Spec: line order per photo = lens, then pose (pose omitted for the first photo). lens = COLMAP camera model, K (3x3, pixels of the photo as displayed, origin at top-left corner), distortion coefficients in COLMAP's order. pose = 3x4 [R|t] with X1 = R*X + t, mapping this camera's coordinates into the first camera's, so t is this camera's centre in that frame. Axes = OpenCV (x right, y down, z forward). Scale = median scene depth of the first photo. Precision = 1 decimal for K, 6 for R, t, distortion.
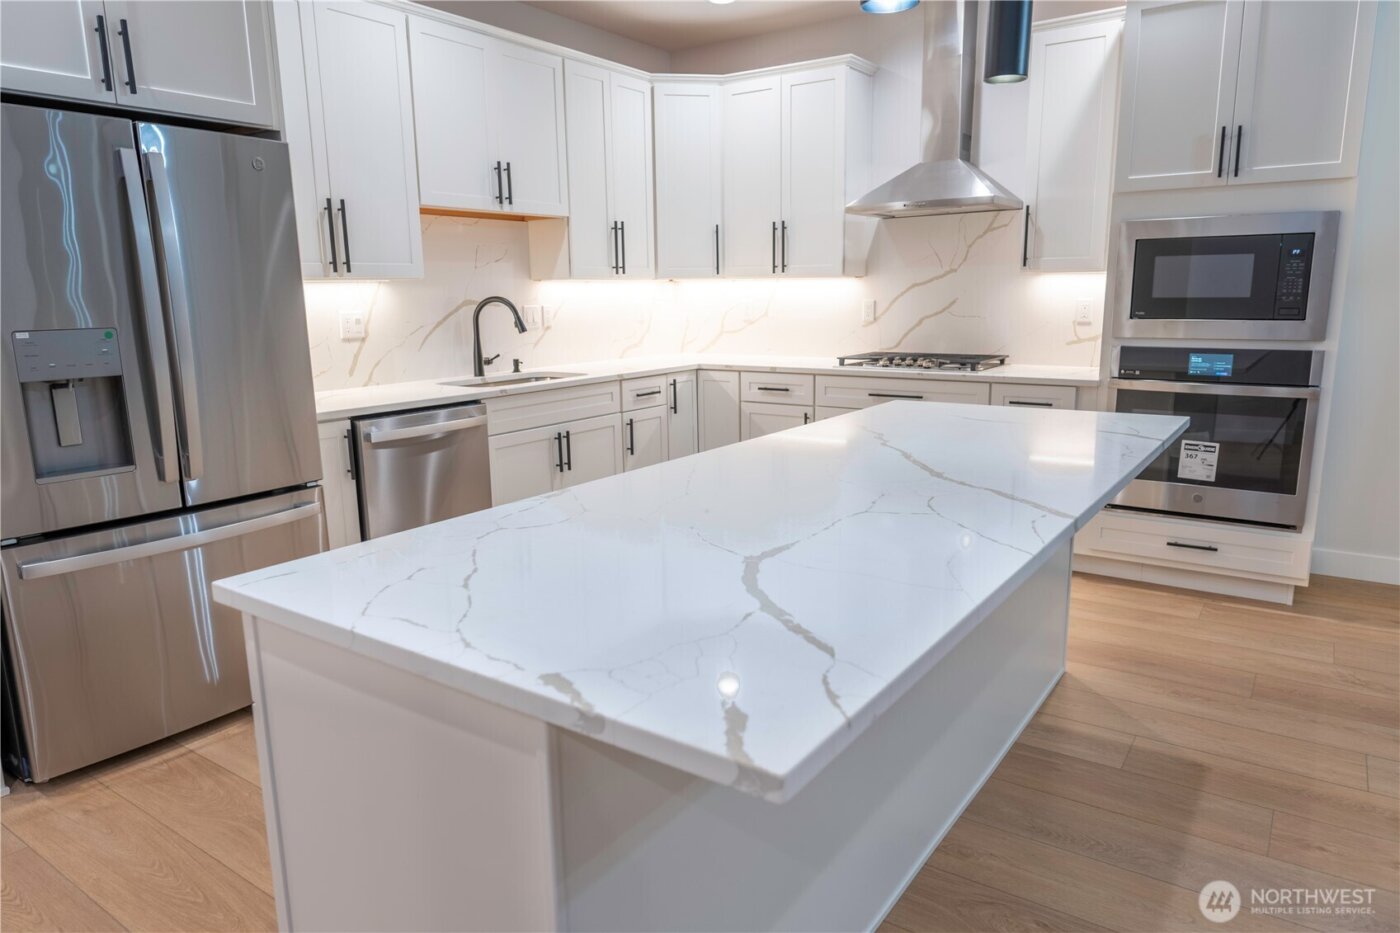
lens RADIAL K [[900.7, 0, 700.0], [0, 900.7, 466.5], [0, 0, 1]] dist [-0.000992, -0.000133]
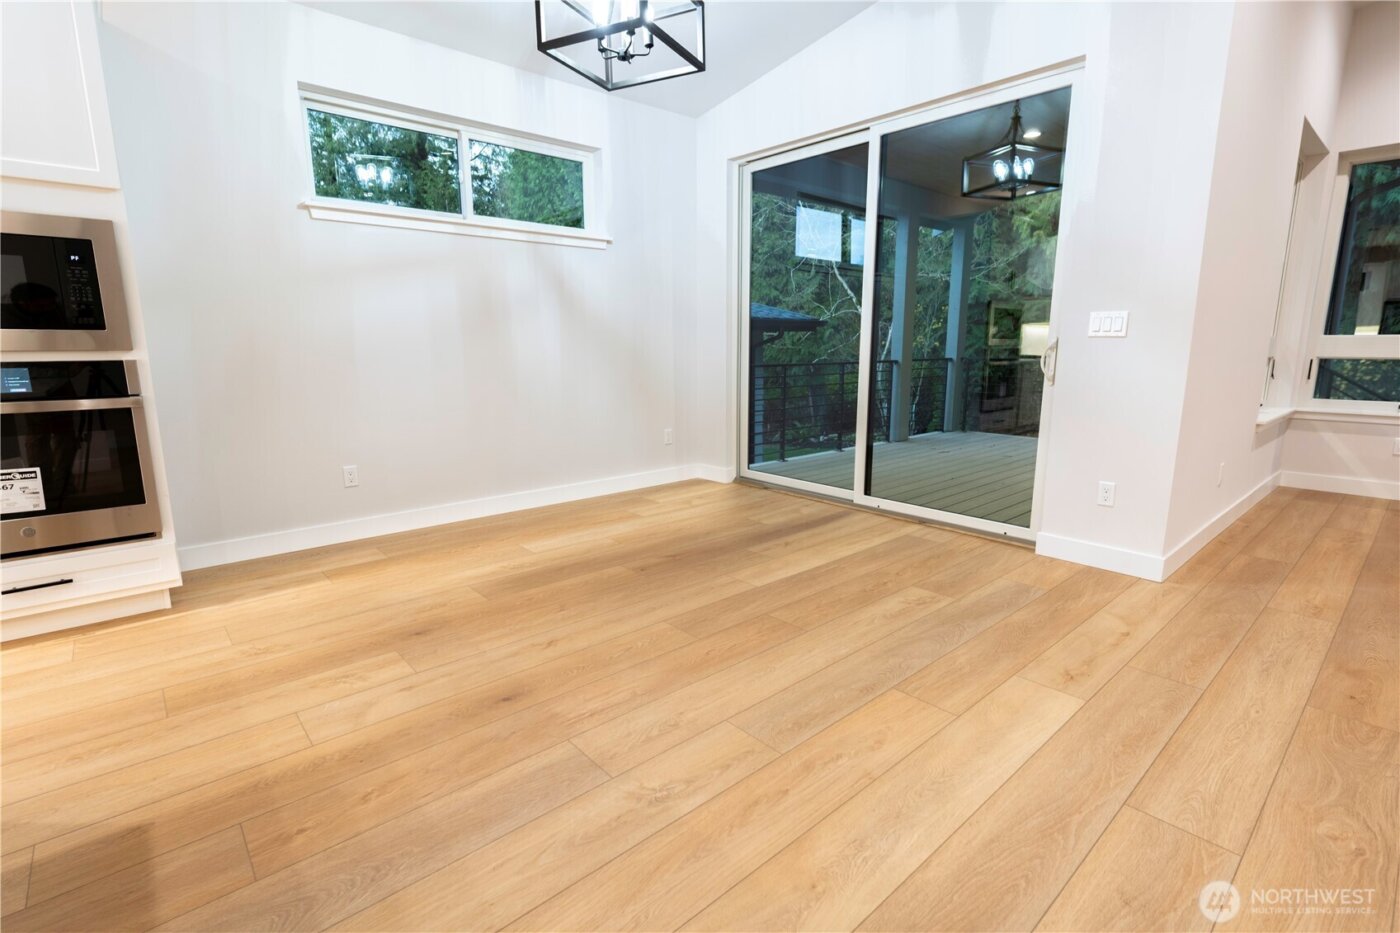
lens RADIAL K [[657.5, 0, 700.0], [0, 657.5, 466.5], [0, 0, 1]] dist [0.000003, -0.000582]
pose [[0.230759, -0.164111, 0.959071, 0.105796], [0.187369, 0.974721, 0.121707, 0.018904], [-0.954800, 0.151615, 0.255675, 0.215206]]
